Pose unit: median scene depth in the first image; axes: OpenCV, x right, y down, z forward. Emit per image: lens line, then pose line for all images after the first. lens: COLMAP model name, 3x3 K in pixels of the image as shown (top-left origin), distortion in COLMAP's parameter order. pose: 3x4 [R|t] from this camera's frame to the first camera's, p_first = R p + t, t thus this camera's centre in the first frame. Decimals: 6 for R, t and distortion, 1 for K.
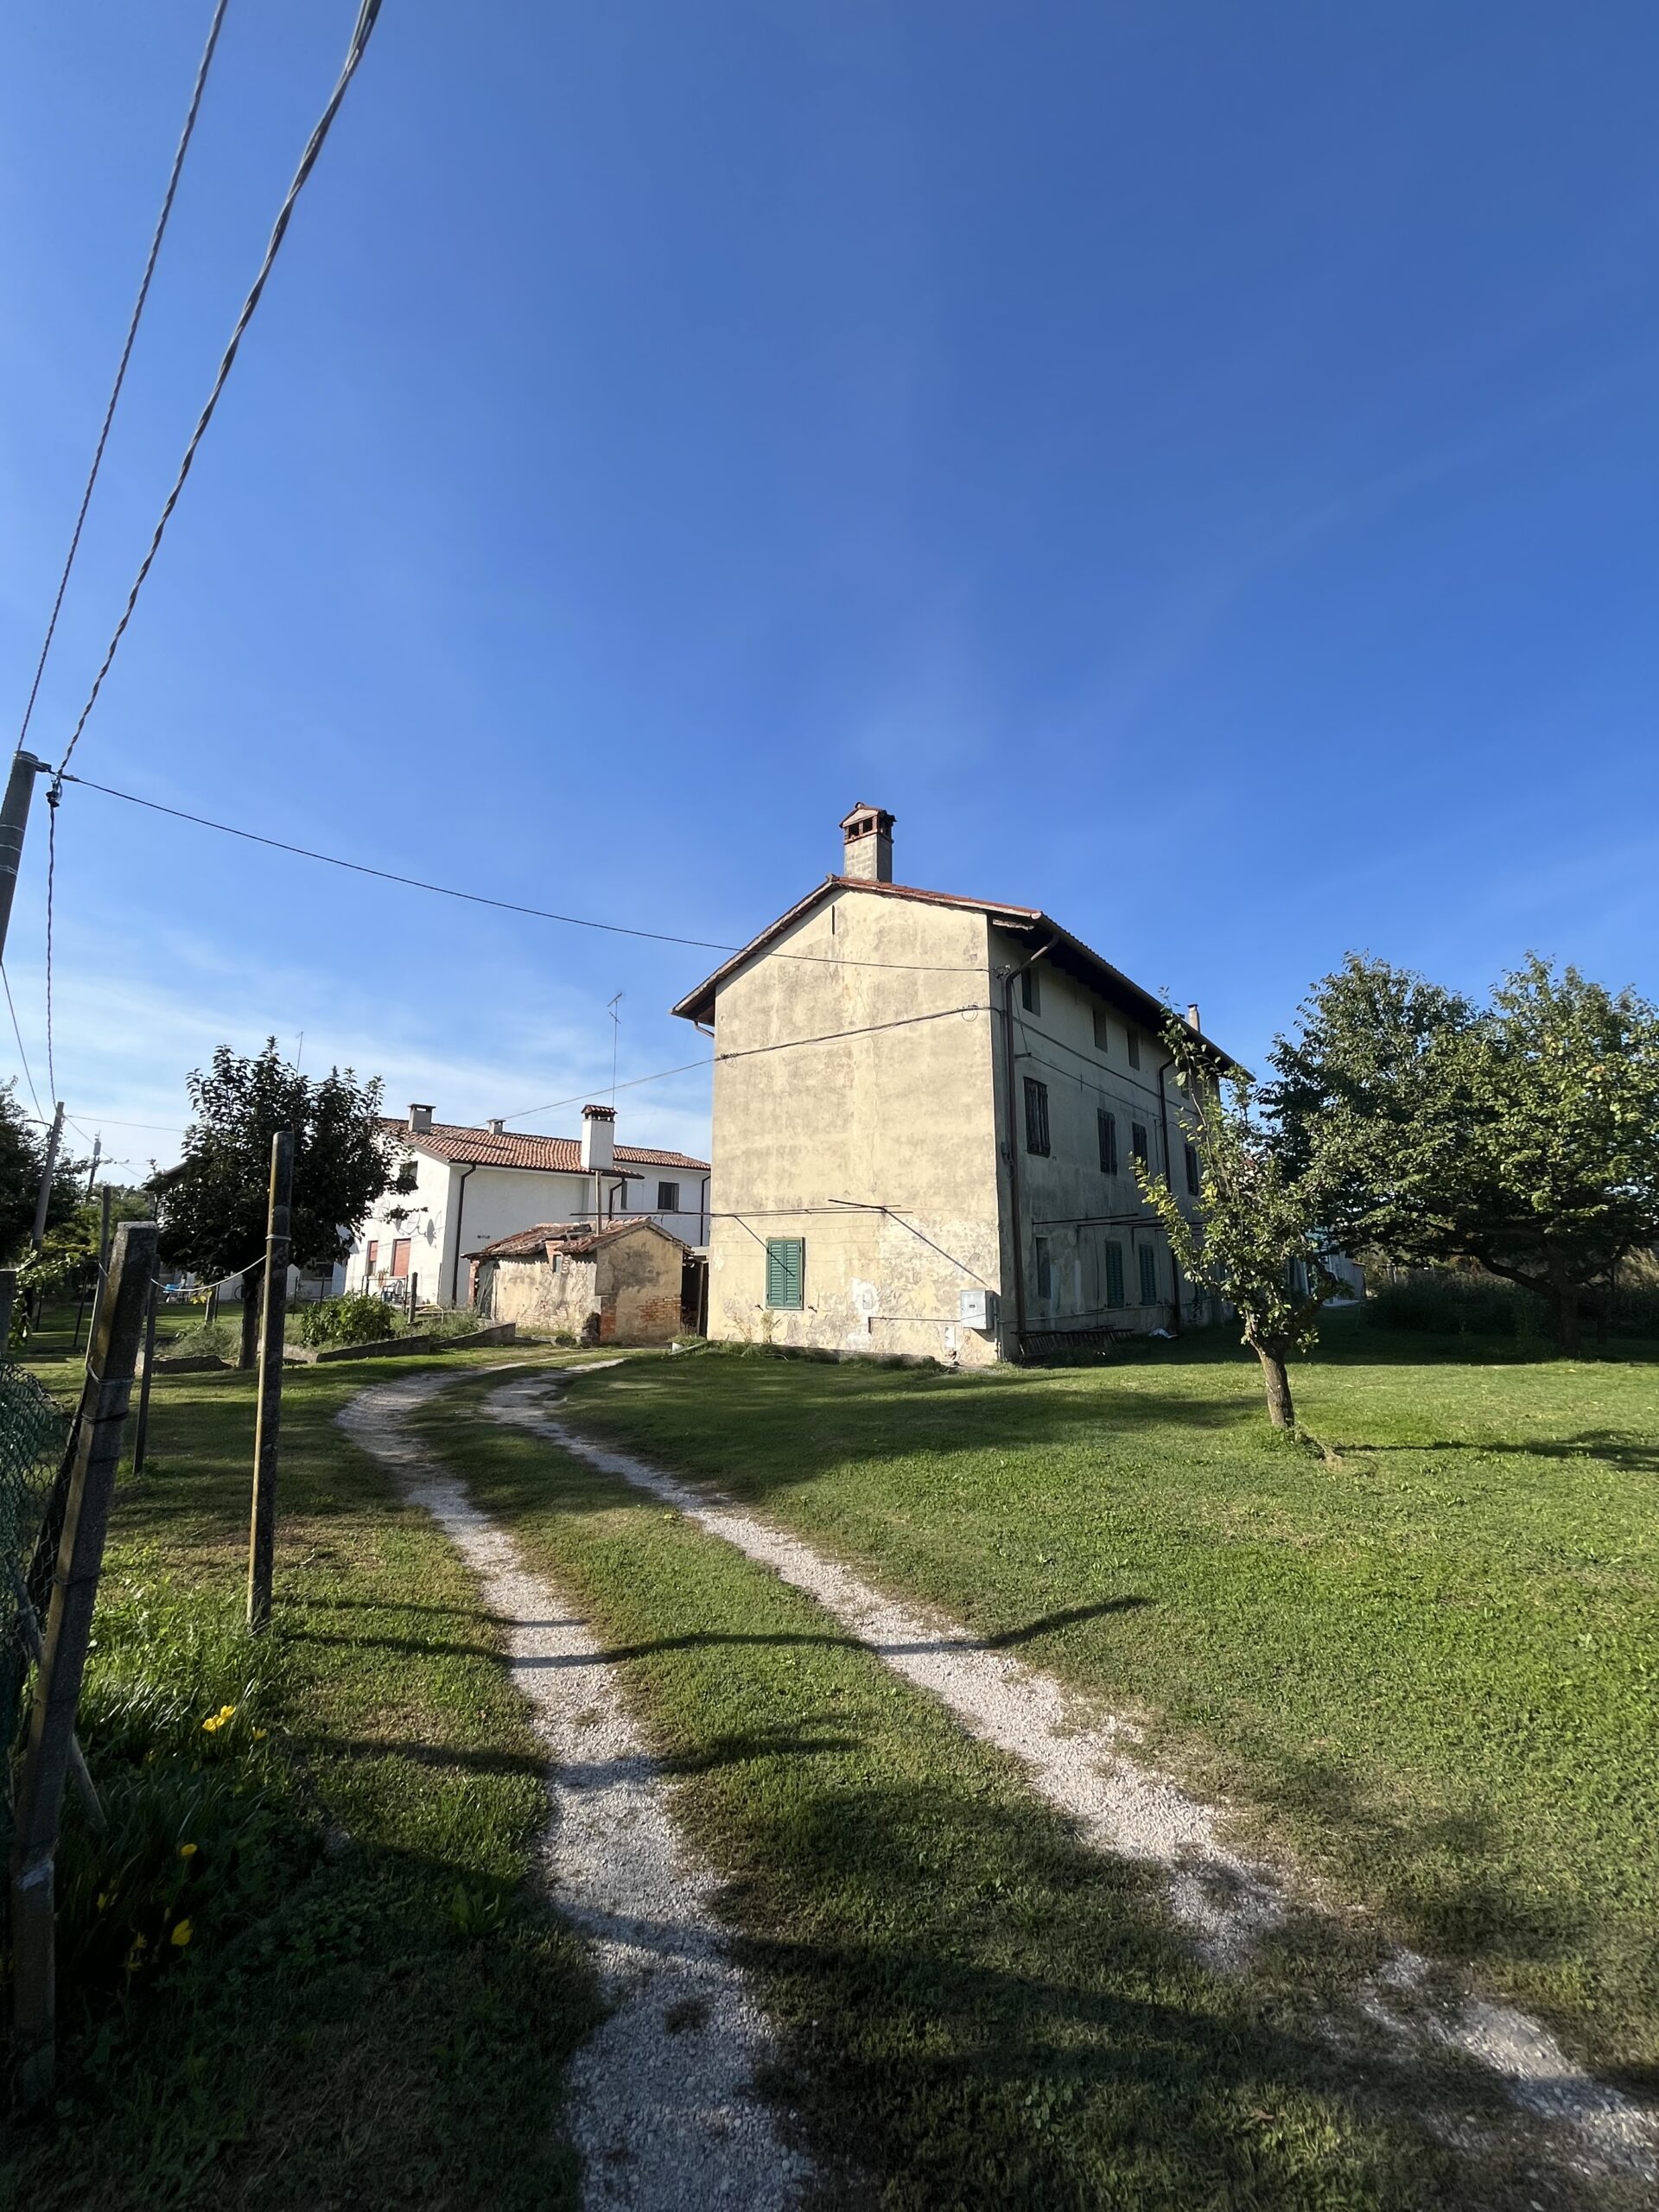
lens RADIAL K [[891.2, 0, 829.5], [0, 891.2, 1106.0], [0, 0, 1]] dist [-0.002385, -0.000119]
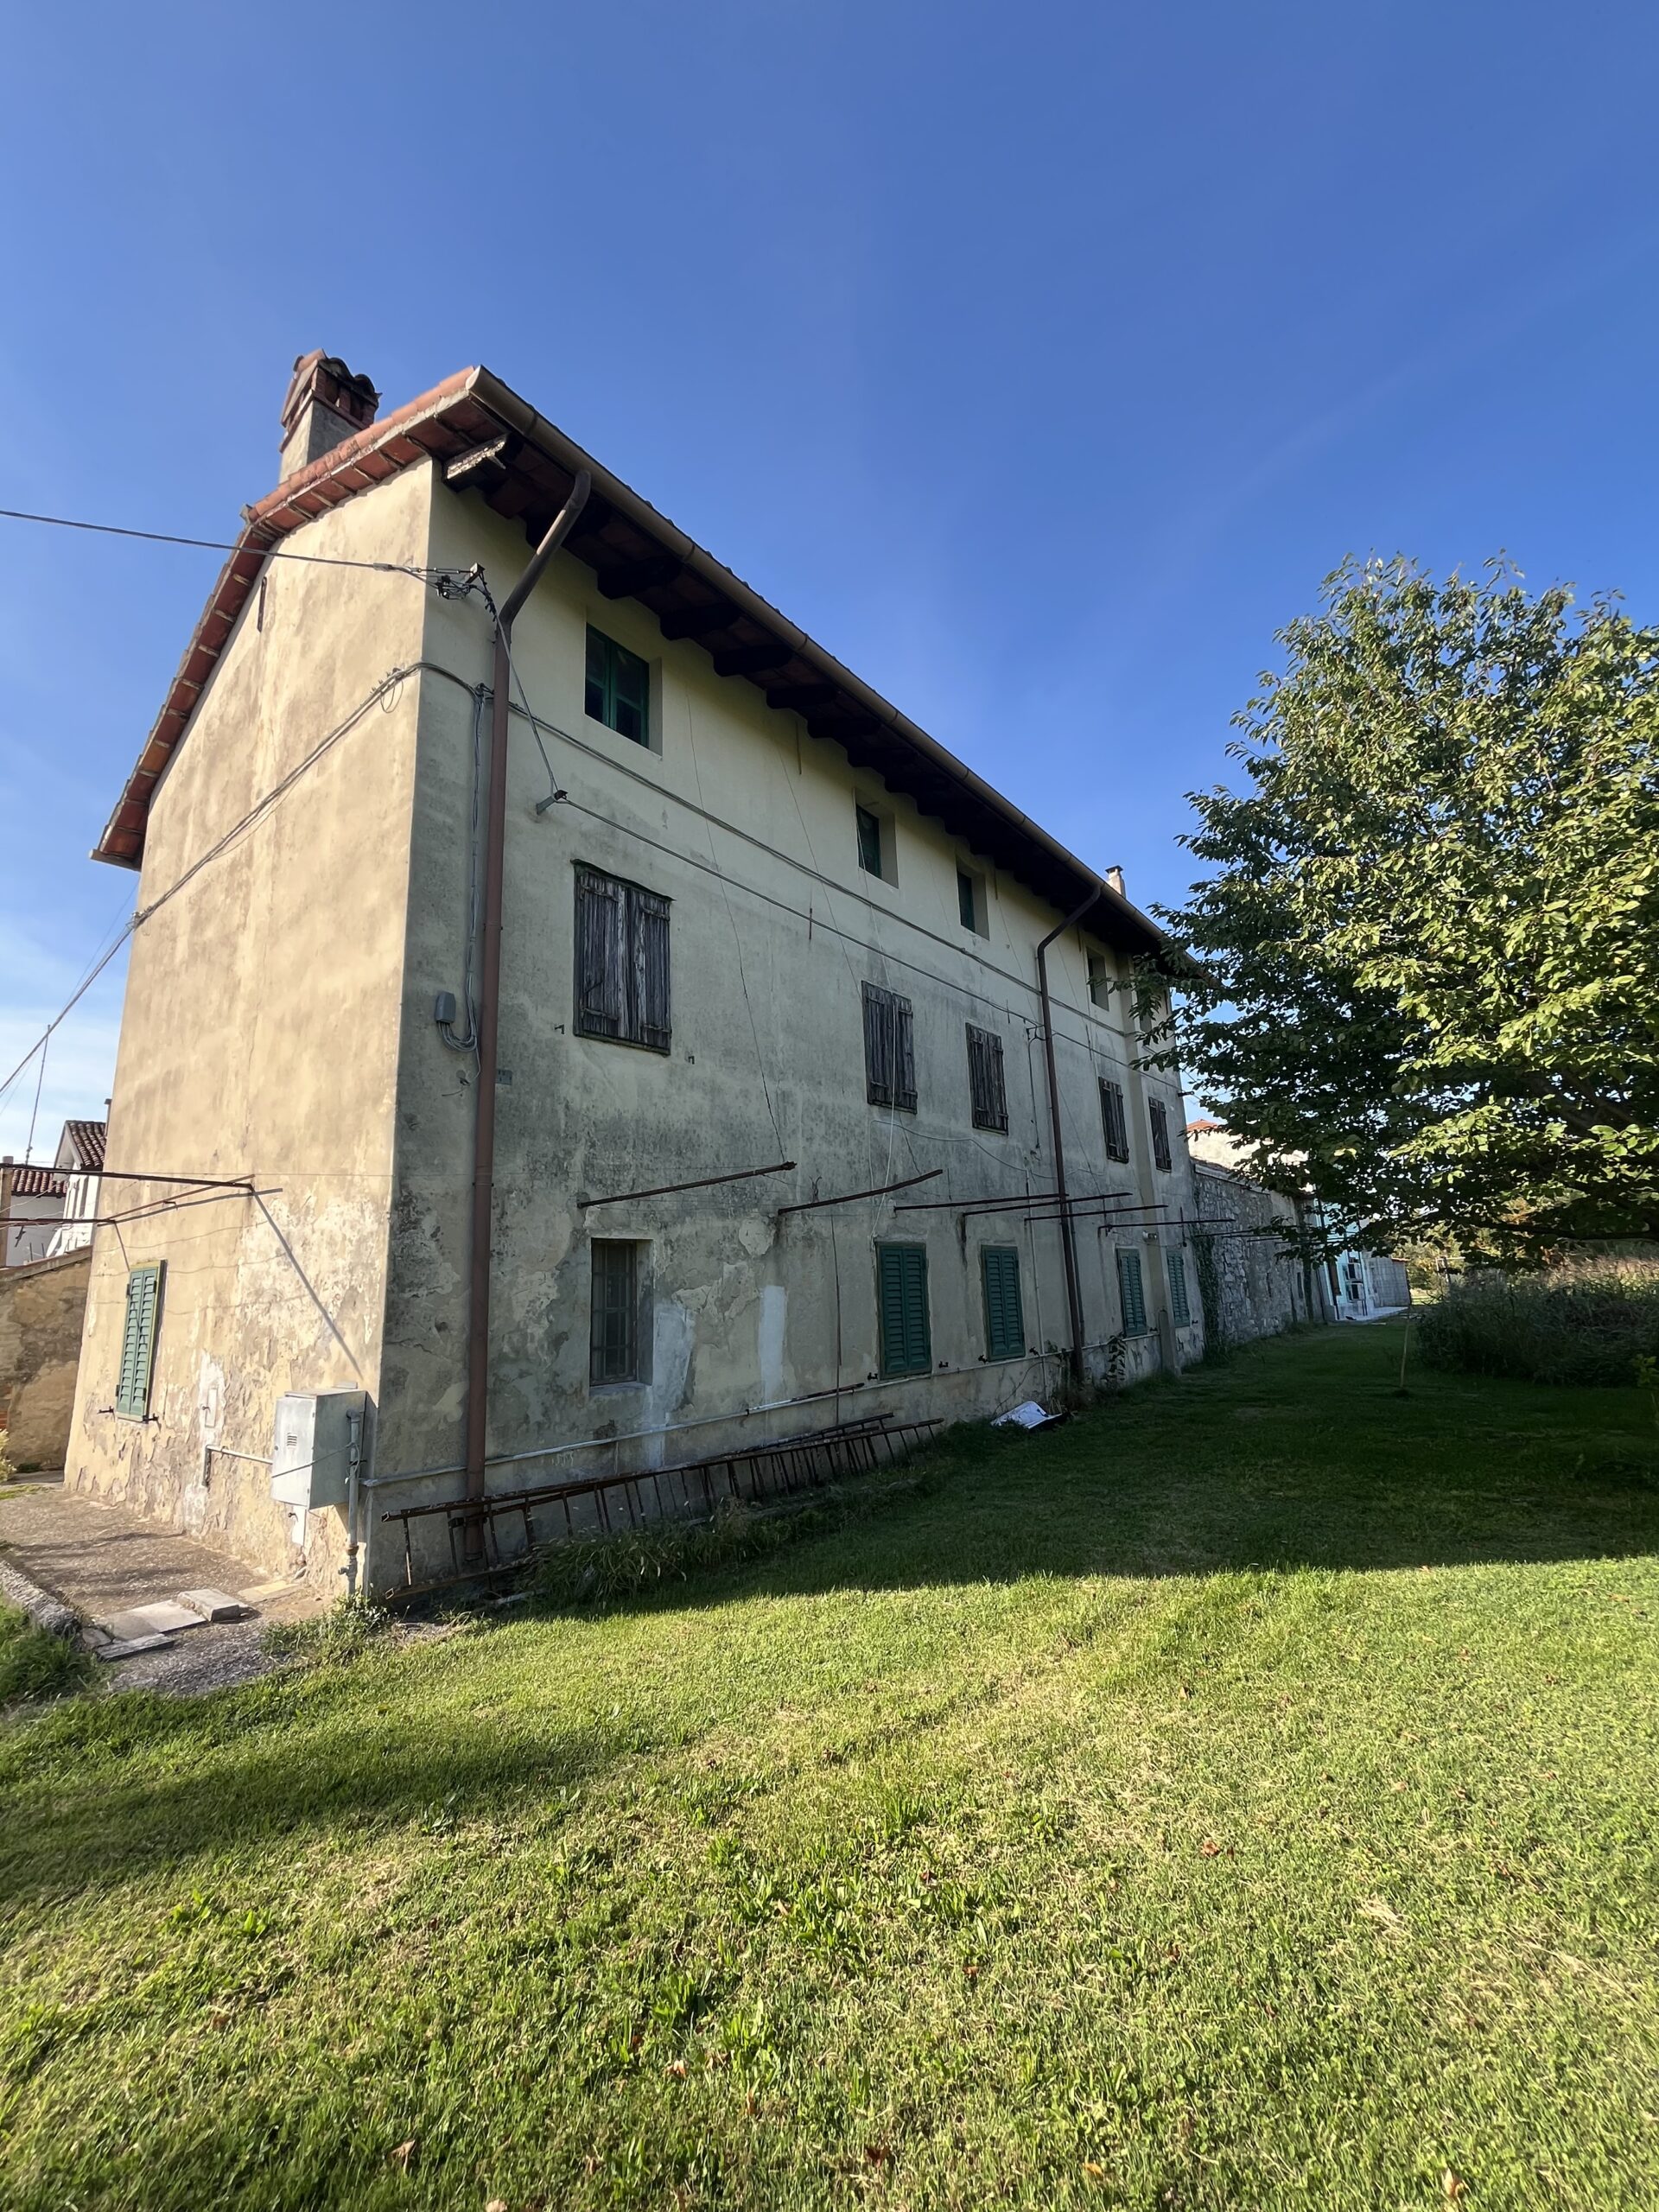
lens RADIAL K [[891.2, 0, 829.5], [0, 891.2, 1106.0], [0, 0, 1]] dist [-0.002385, -0.000119]
pose [[0.998662, -0.042814, -0.029001, 0.326694], [0.042397, 0.998990, -0.014856, 0.089474], [0.029607, 0.013607, 0.999469, 0.546556]]
